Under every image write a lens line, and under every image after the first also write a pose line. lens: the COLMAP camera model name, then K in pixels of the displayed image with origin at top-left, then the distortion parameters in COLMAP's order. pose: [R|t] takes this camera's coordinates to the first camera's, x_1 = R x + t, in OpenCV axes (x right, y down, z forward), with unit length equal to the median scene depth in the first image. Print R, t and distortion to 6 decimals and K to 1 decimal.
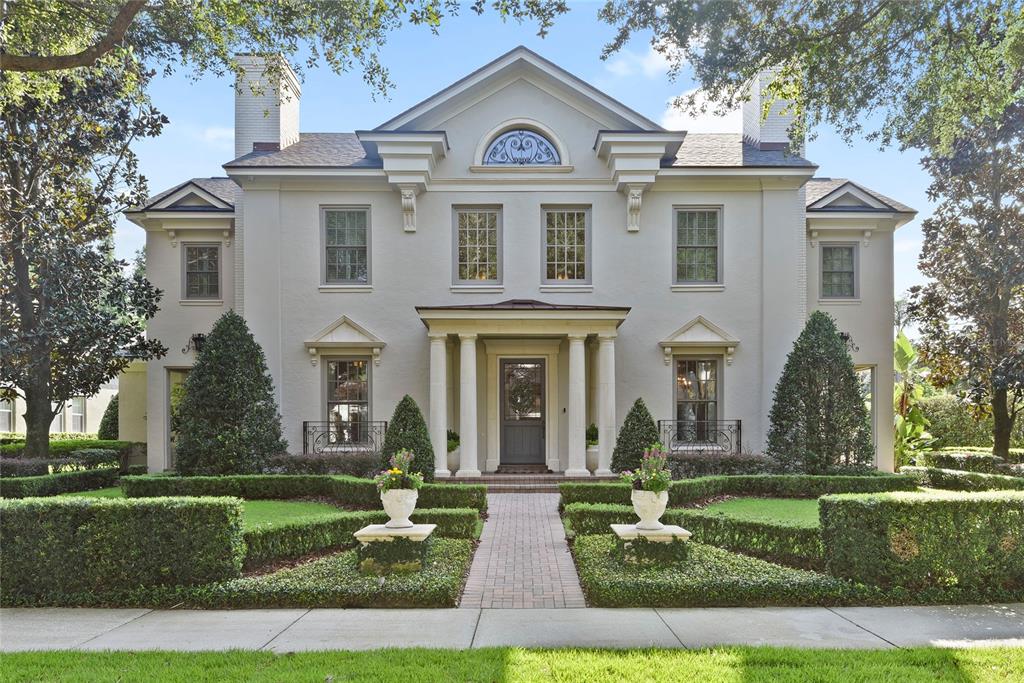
lens RADIAL K [[574.0, 0, 512.0], [0, 574.0, 384.3], [0, 0, 1]] dist [-0.000976, 0.000370]
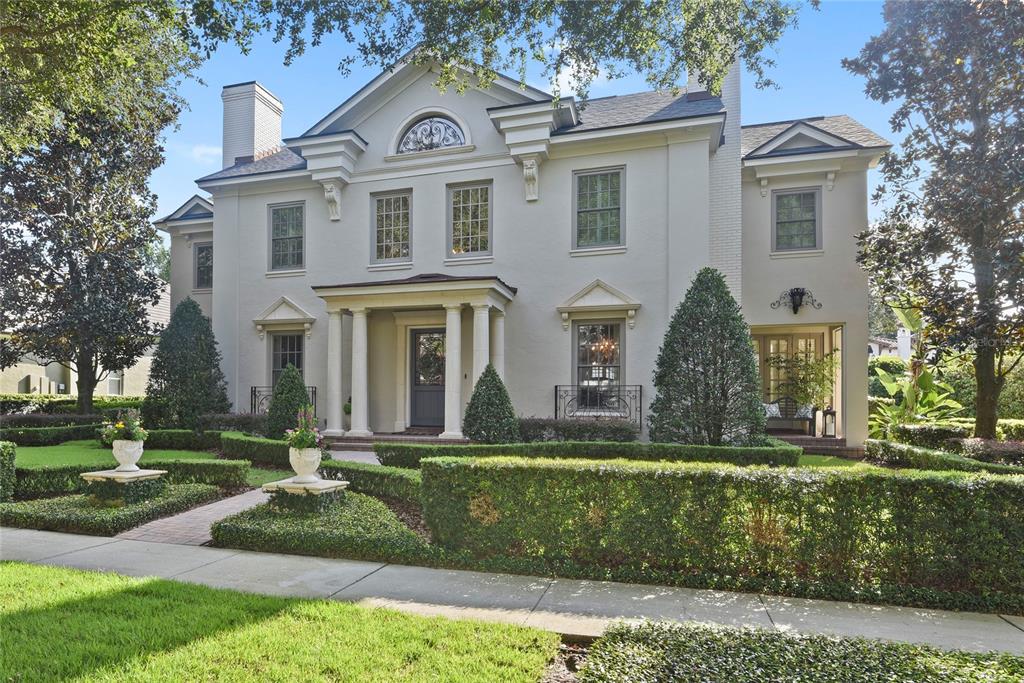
lens RADIAL K [[558.3, 0, 512.0], [0, 558.3, 341.5], [0, 0, 1]] dist [-0.003353, 0.000225]
pose [[0.958504, -0.023678, -0.284093, 0.458701], [0.017961, 0.999581, -0.022710, 0.006167], [0.284512, 0.016665, 0.958528, 0.041172]]
